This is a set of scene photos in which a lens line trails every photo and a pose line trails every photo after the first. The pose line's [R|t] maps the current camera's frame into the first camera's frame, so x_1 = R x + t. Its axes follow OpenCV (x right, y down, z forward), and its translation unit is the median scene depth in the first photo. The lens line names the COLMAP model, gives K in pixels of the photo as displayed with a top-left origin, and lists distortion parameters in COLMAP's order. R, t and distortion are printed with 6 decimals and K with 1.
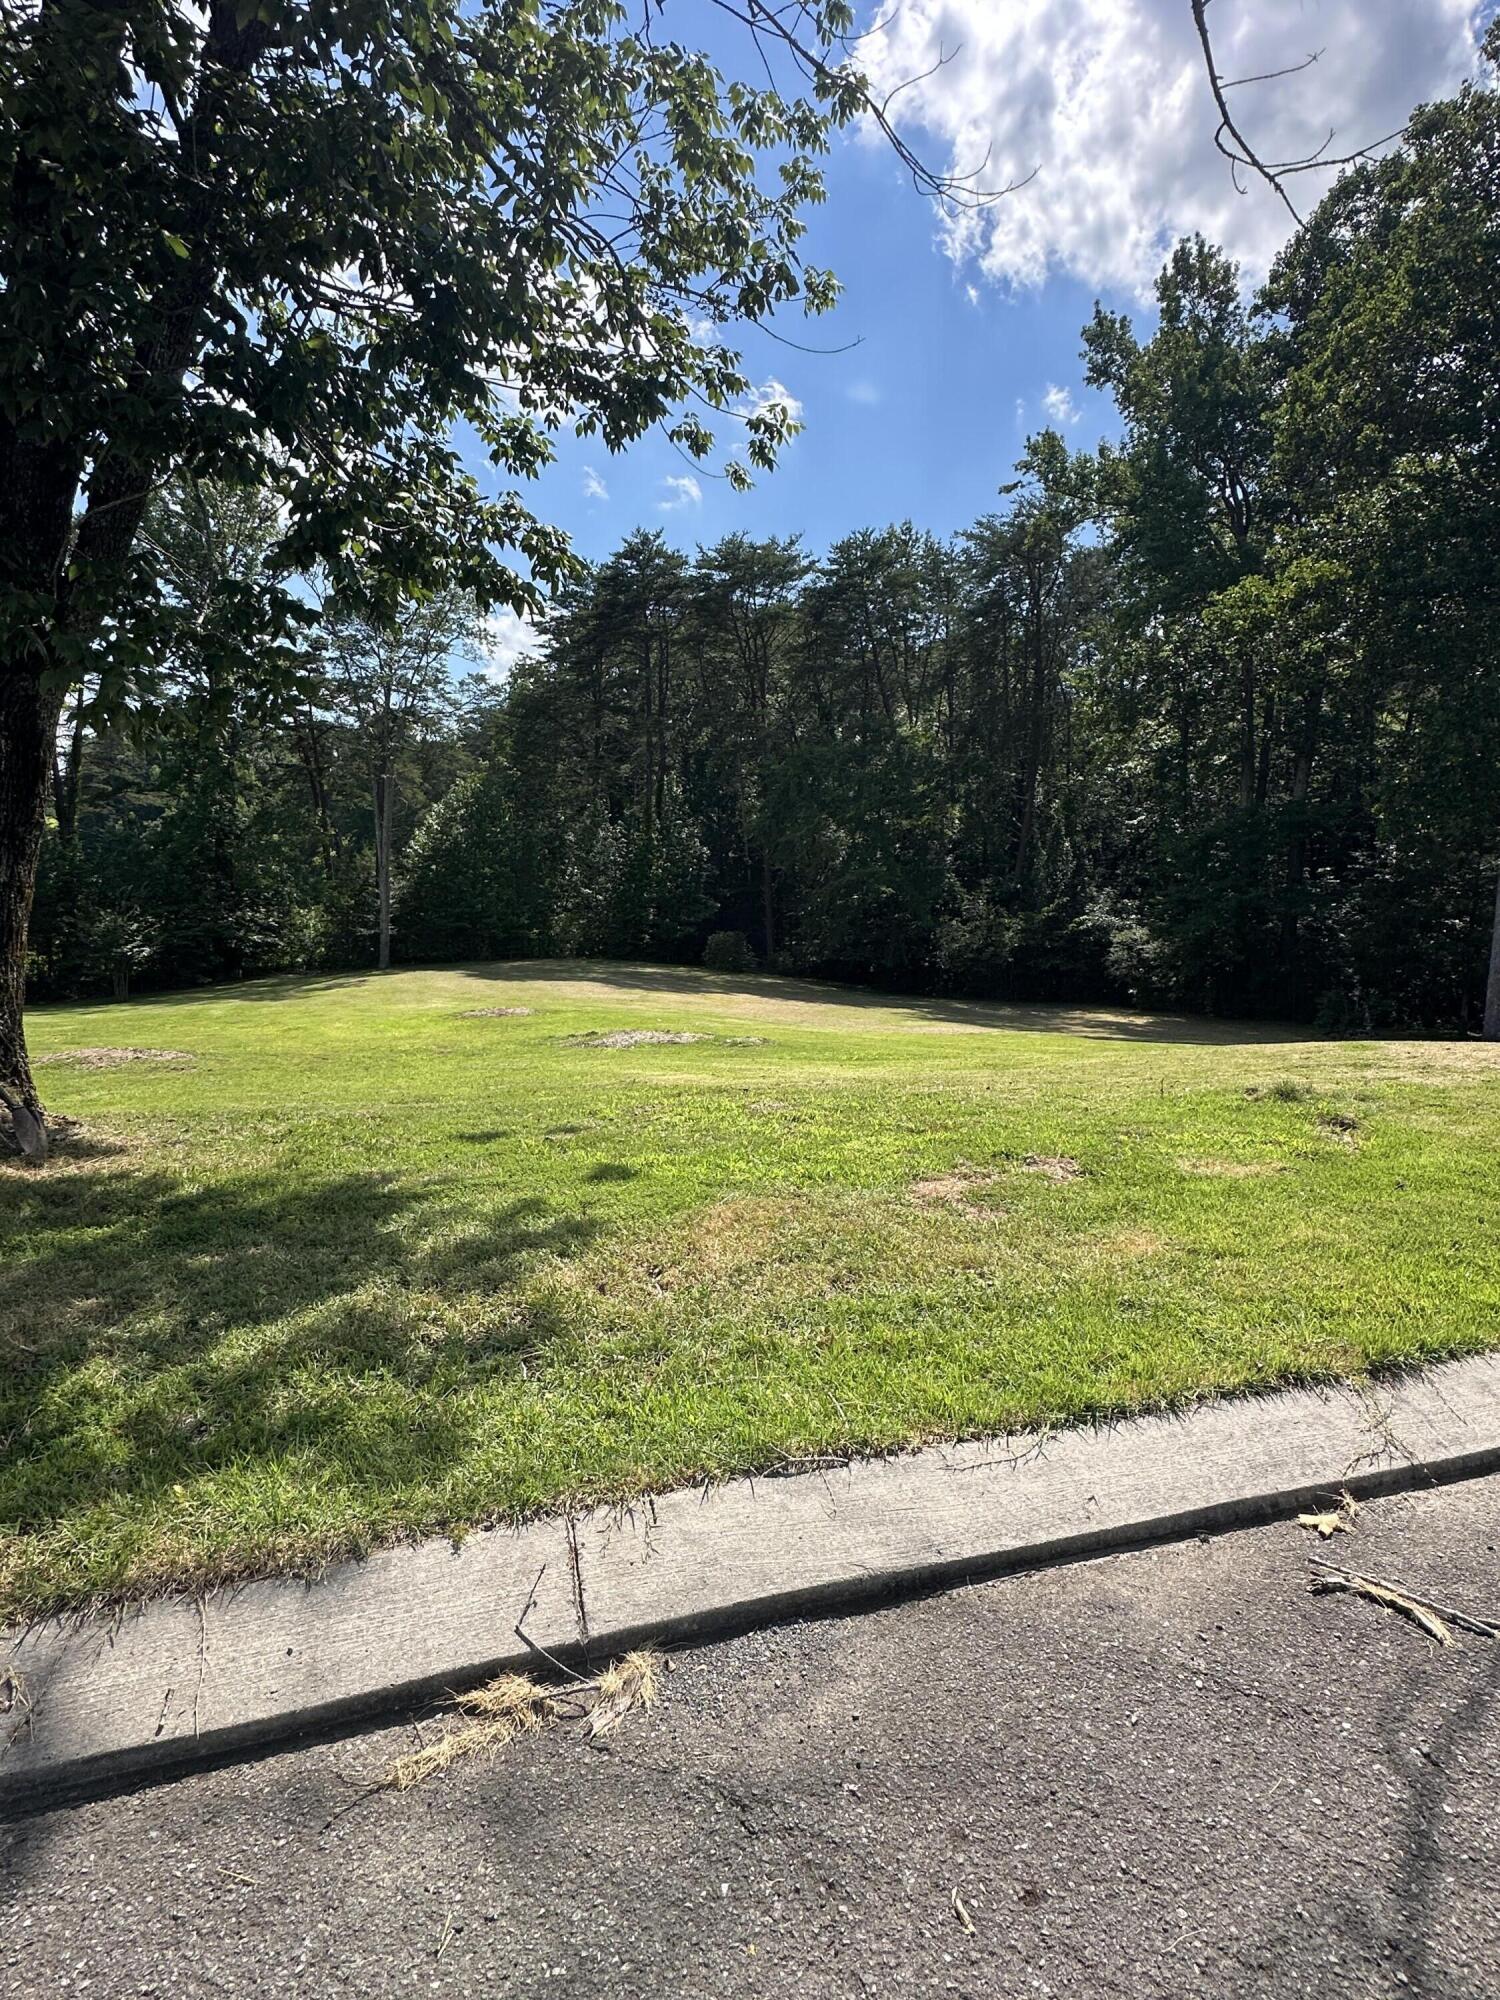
lens RADIAL K [[1014.6, 0, 752.4], [0, 1014.6, 1001.1], [0, 0, 1]] dist [-0.006675, 0.001803]
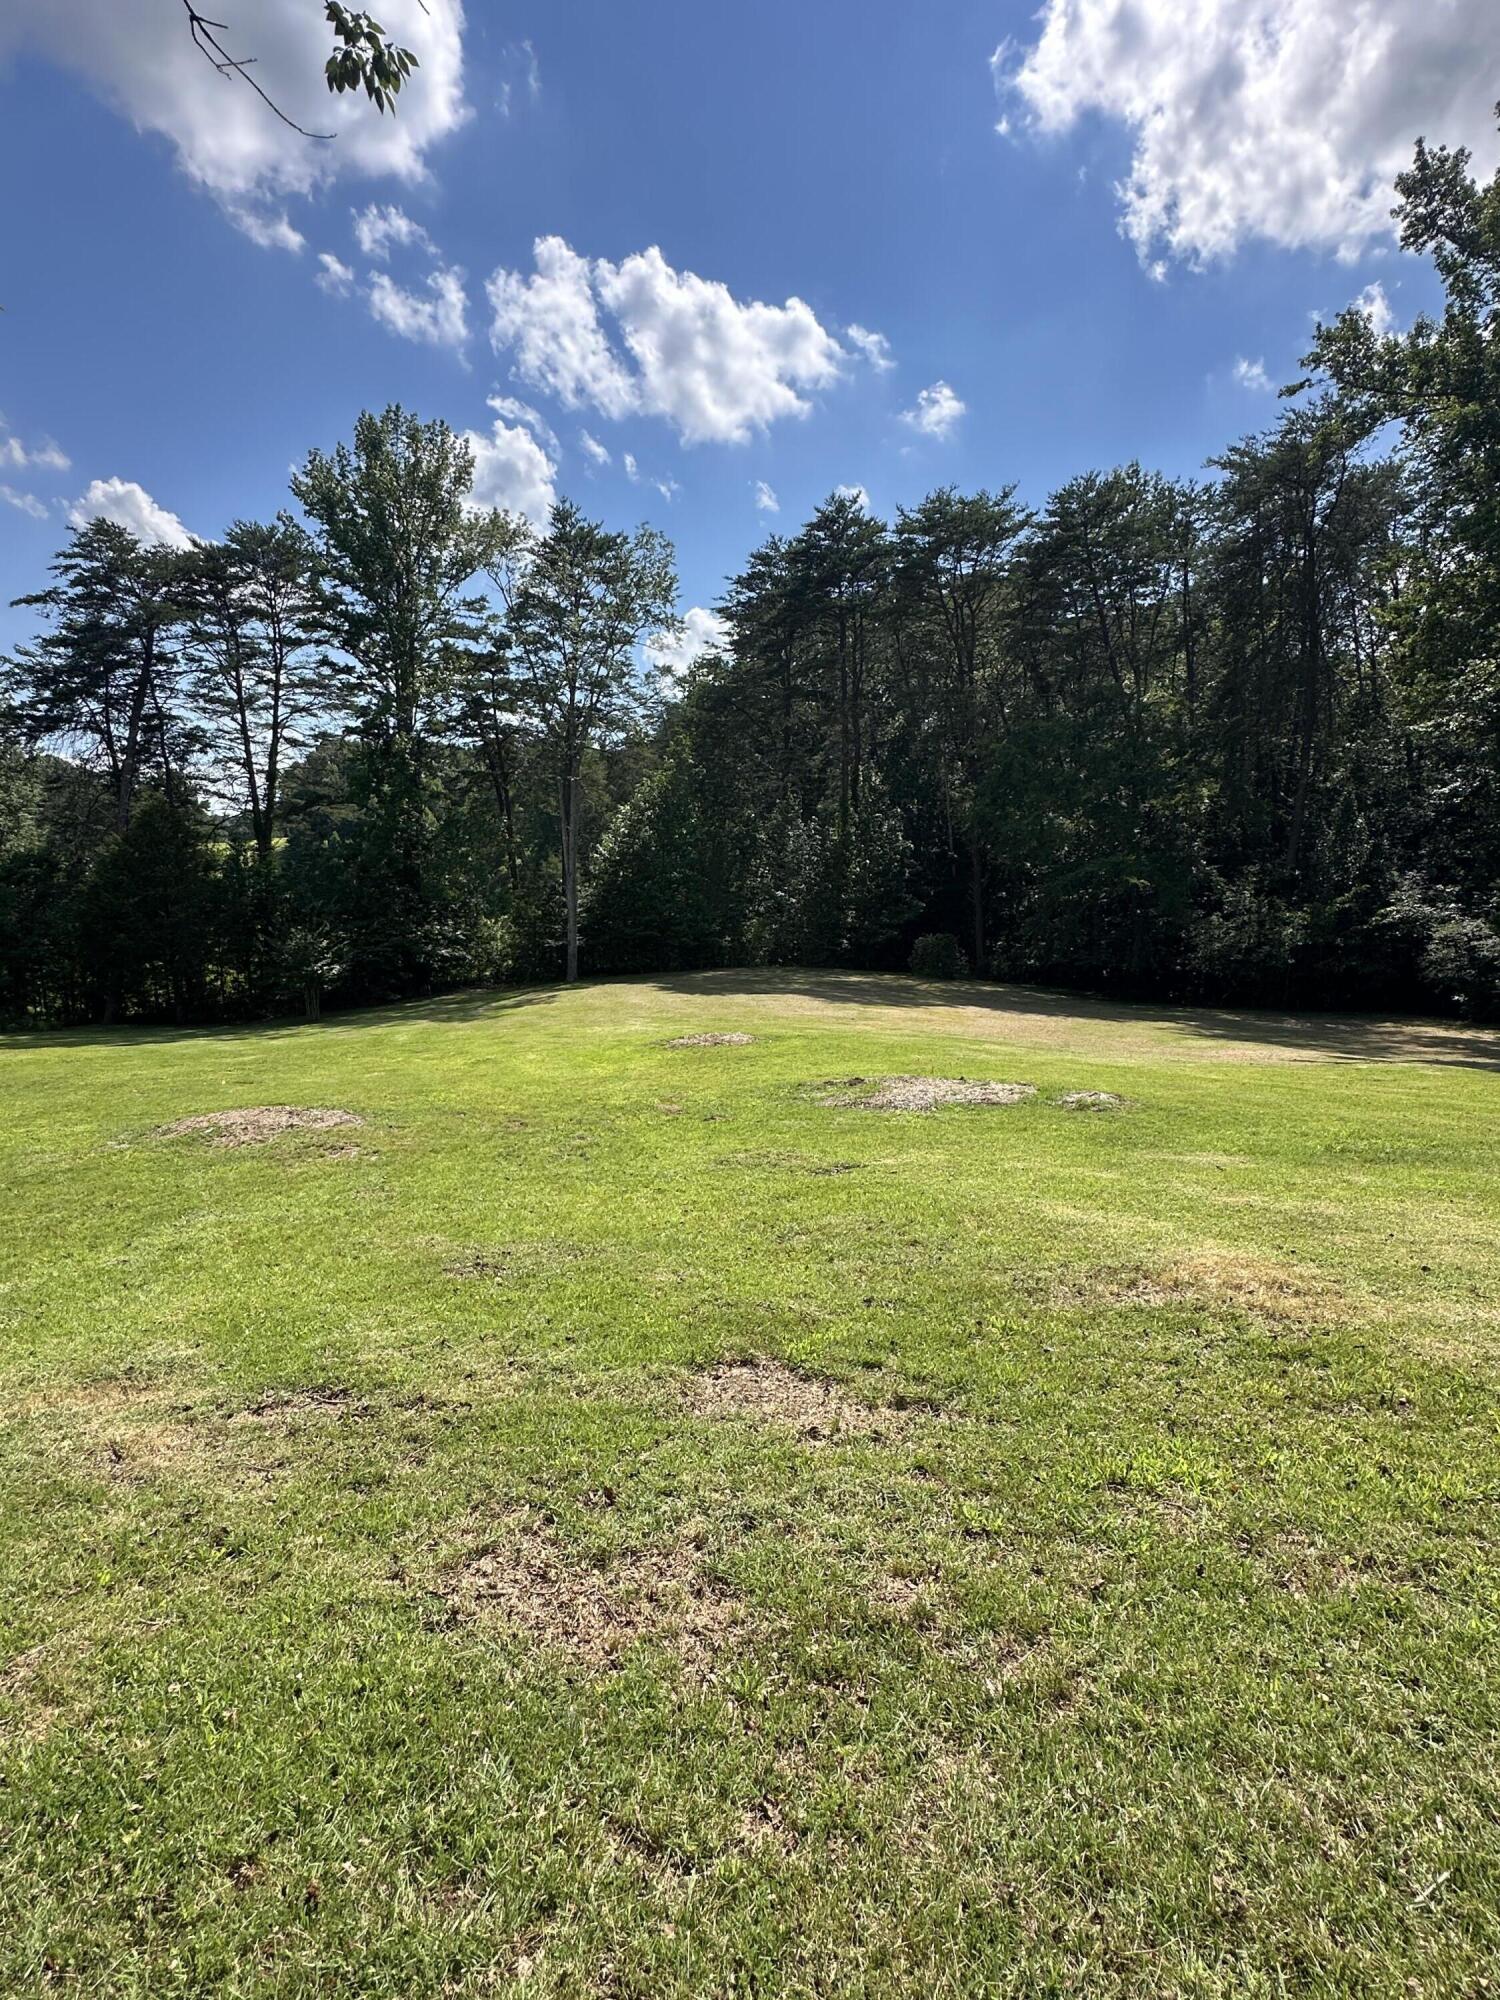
lens RADIAL K [[1014.6, 0, 752.9], [0, 1014.6, 1001.2], [0, 0, 1]] dist [-0.006675, 0.001803]
pose [[0.986546, -0.011211, -0.163096, -0.042516], [0.011147, 0.999937, -0.001308, -0.010456], [0.163101, -0.000528, 0.986609, 0.093716]]
